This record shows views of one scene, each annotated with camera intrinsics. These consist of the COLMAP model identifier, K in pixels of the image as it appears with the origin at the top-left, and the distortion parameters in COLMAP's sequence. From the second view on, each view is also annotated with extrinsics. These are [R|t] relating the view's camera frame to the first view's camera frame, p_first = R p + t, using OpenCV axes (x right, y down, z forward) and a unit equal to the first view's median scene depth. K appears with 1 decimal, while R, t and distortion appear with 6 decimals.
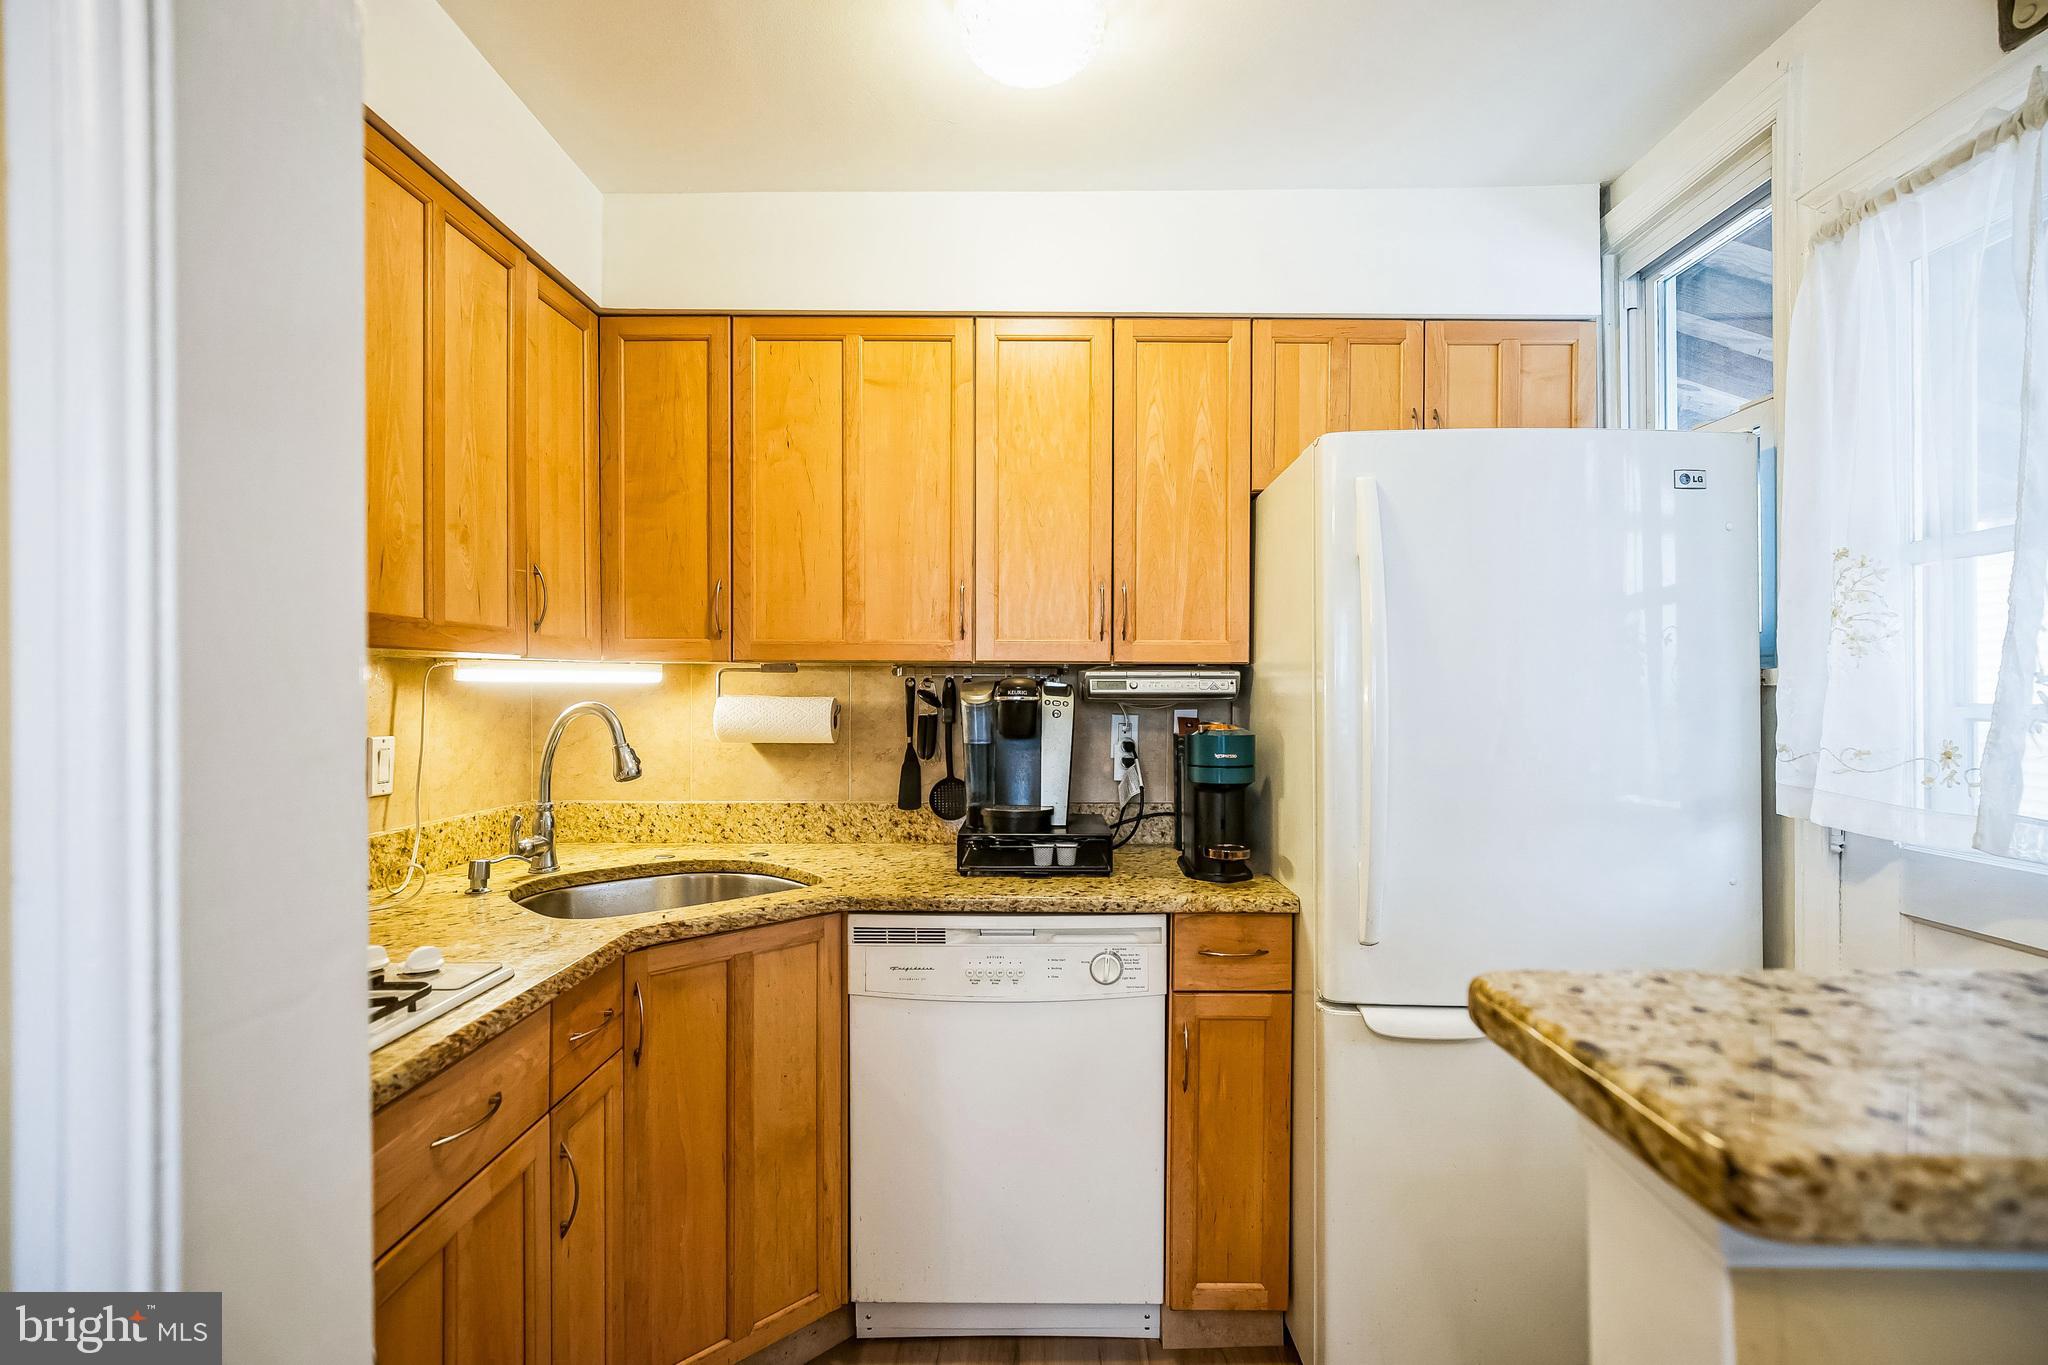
lens RADIAL K [[950.8, 0, 1008.6], [0, 950.8, 696.1], [0, 0, 1]] dist [-0.033262, 0.001158]
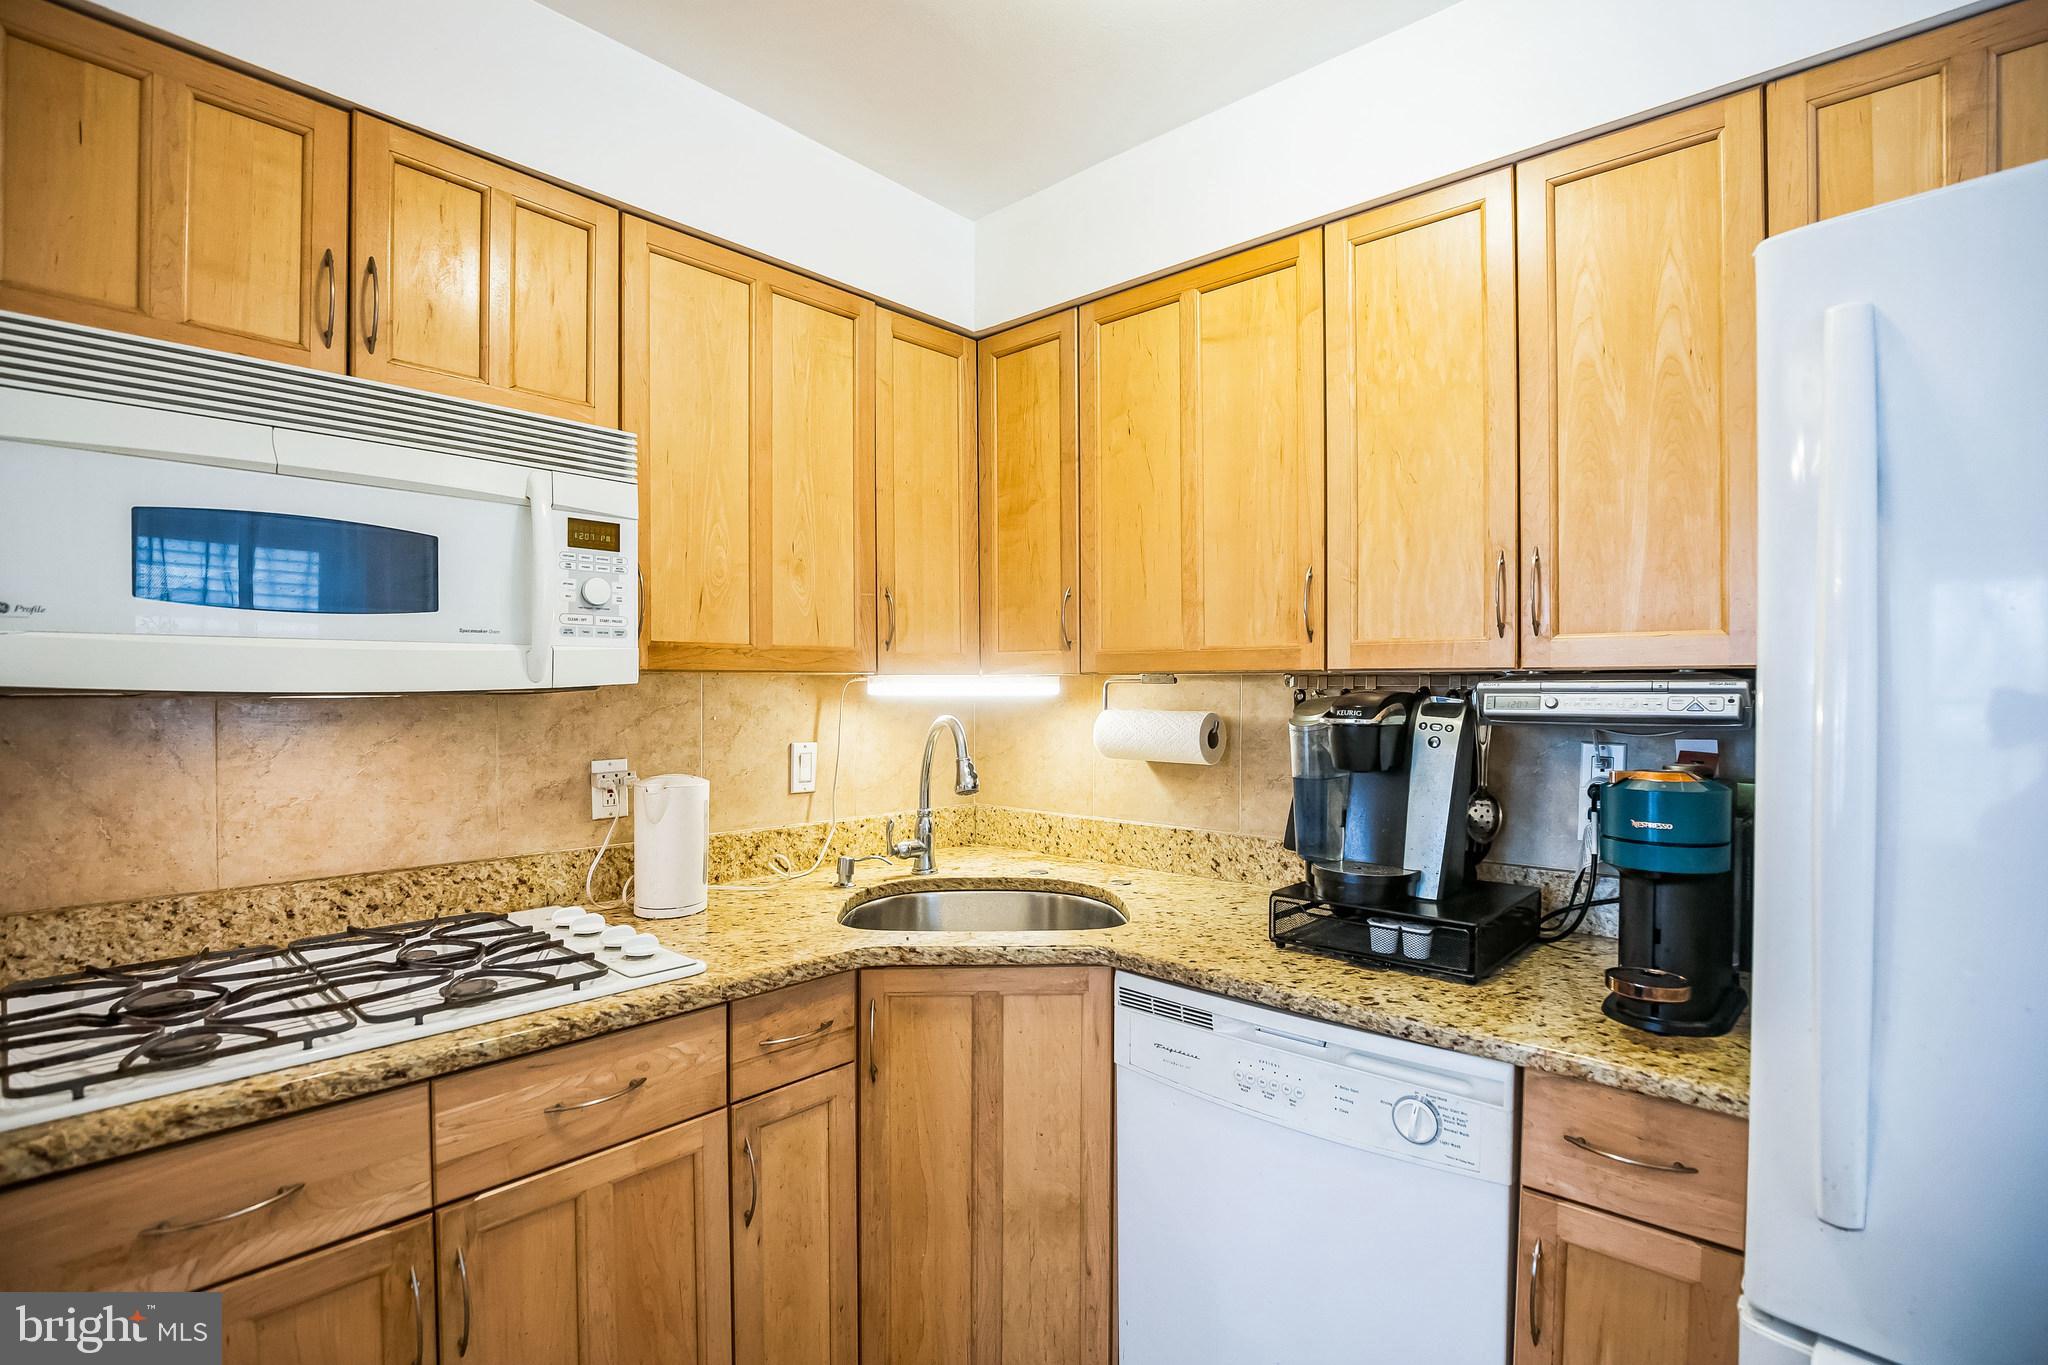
lens RADIAL K [[950.8, 0, 1053.3], [0, 950.8, 695.9], [0, 0, 1]] dist [-0.033262, 0.001158]
pose [[0.747156, 0.004585, -0.664633, 0.339221], [-0.001797, 0.999986, 0.004878, -0.020776], [0.664647, -0.002450, 0.747154, 0.303092]]
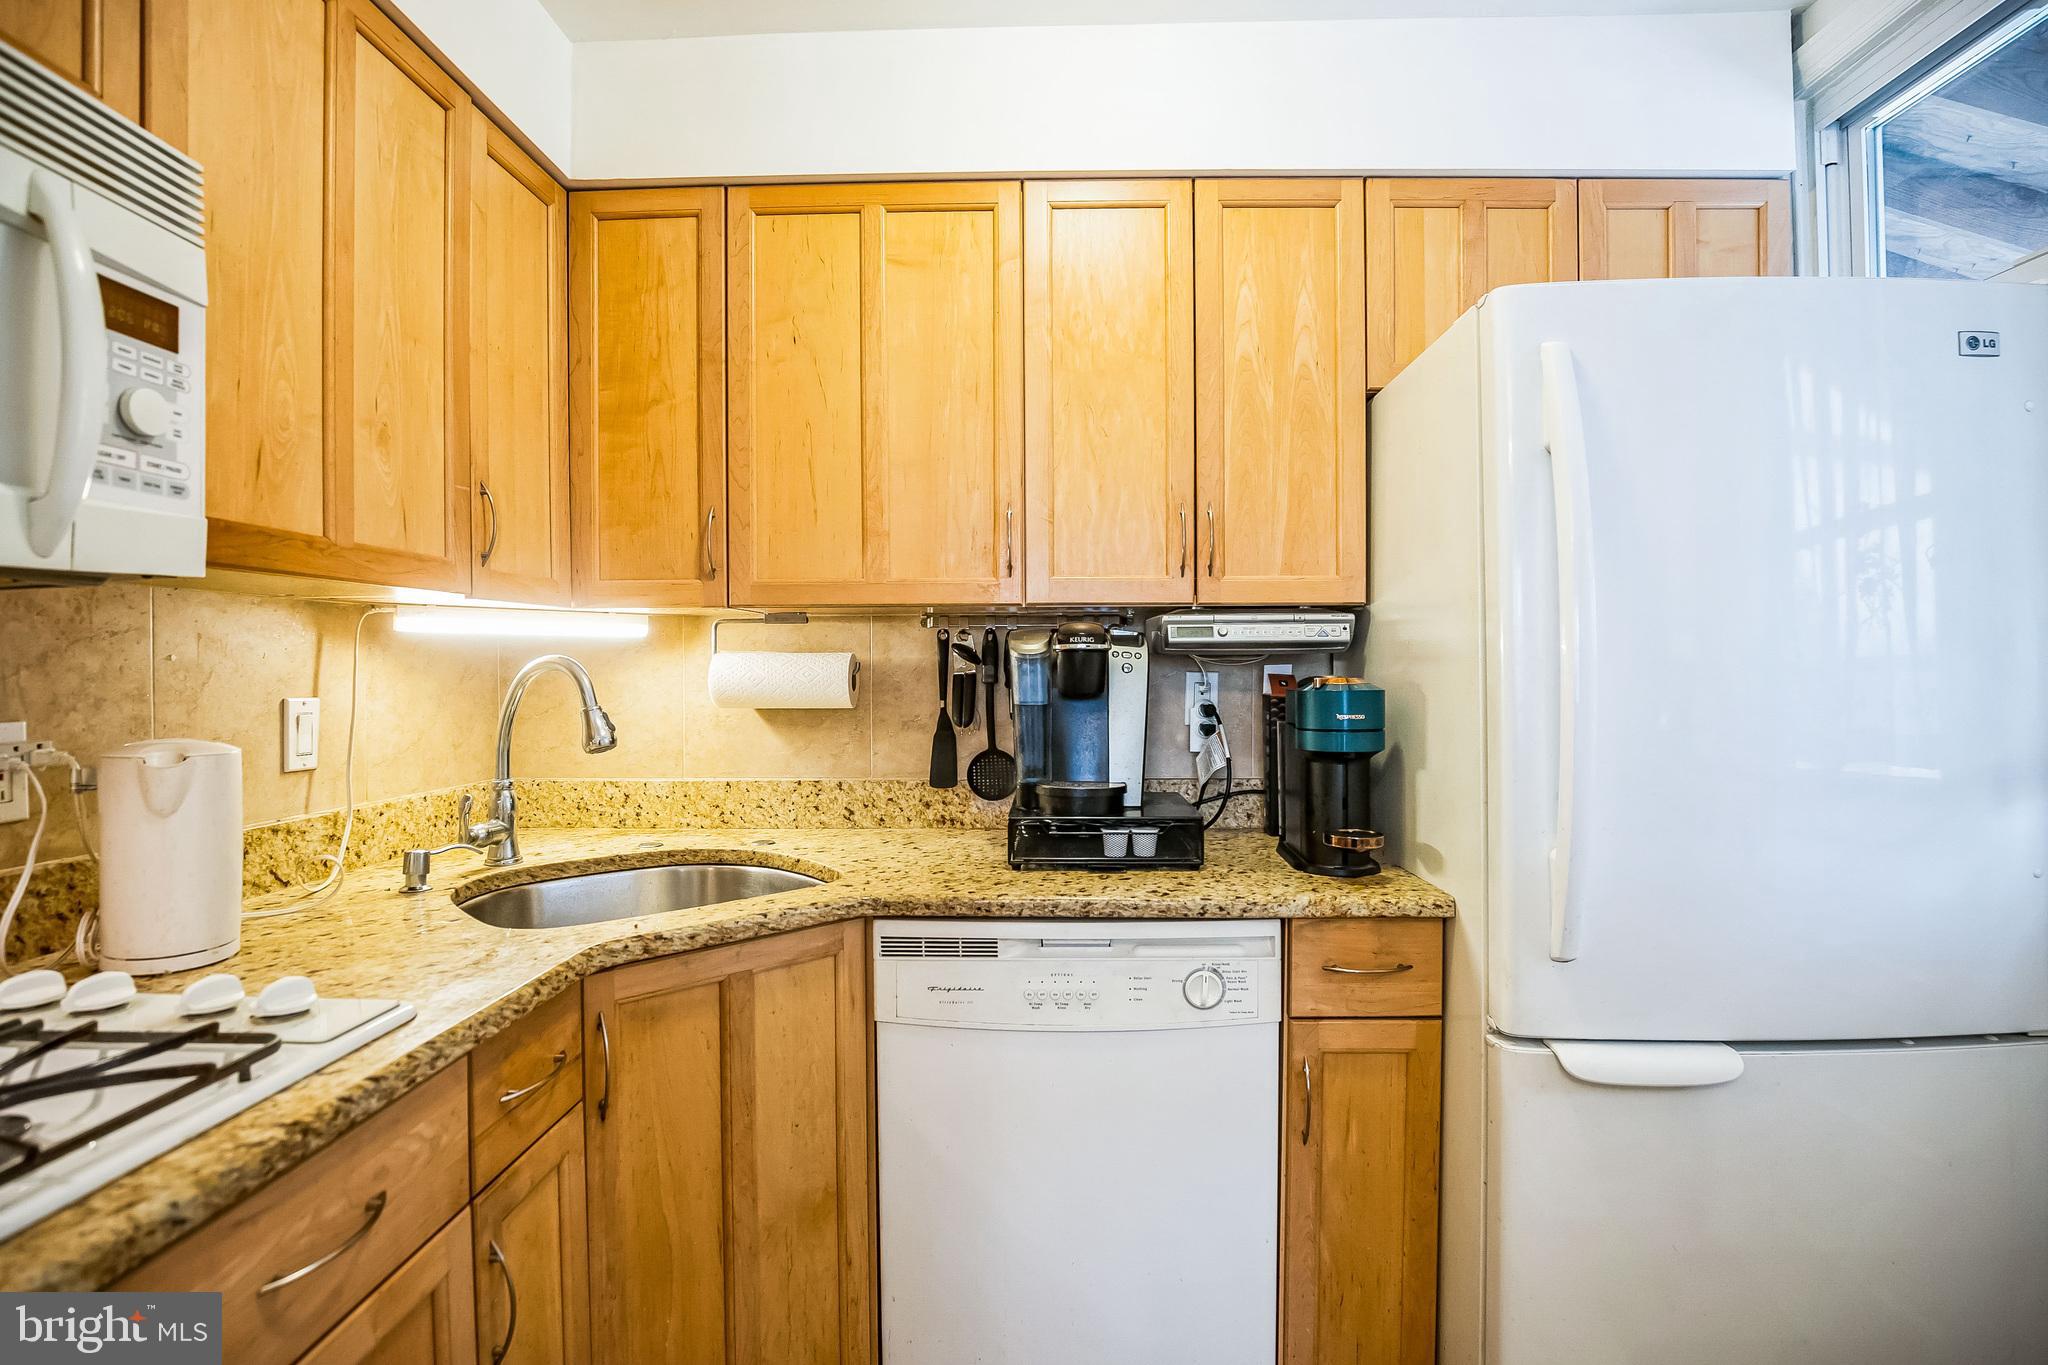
lens RADIAL K [[950.8, 0, 984.1], [0, 950.8, 683.3], [0, 0, 1]] dist [-0.033262, 0.001158]
pose [[0.999232, -0.007182, -0.038532, -0.043991], [0.007389, 0.999959, 0.005223, 0.029090], [0.038492, -0.005504, 0.999244, 0.205097]]
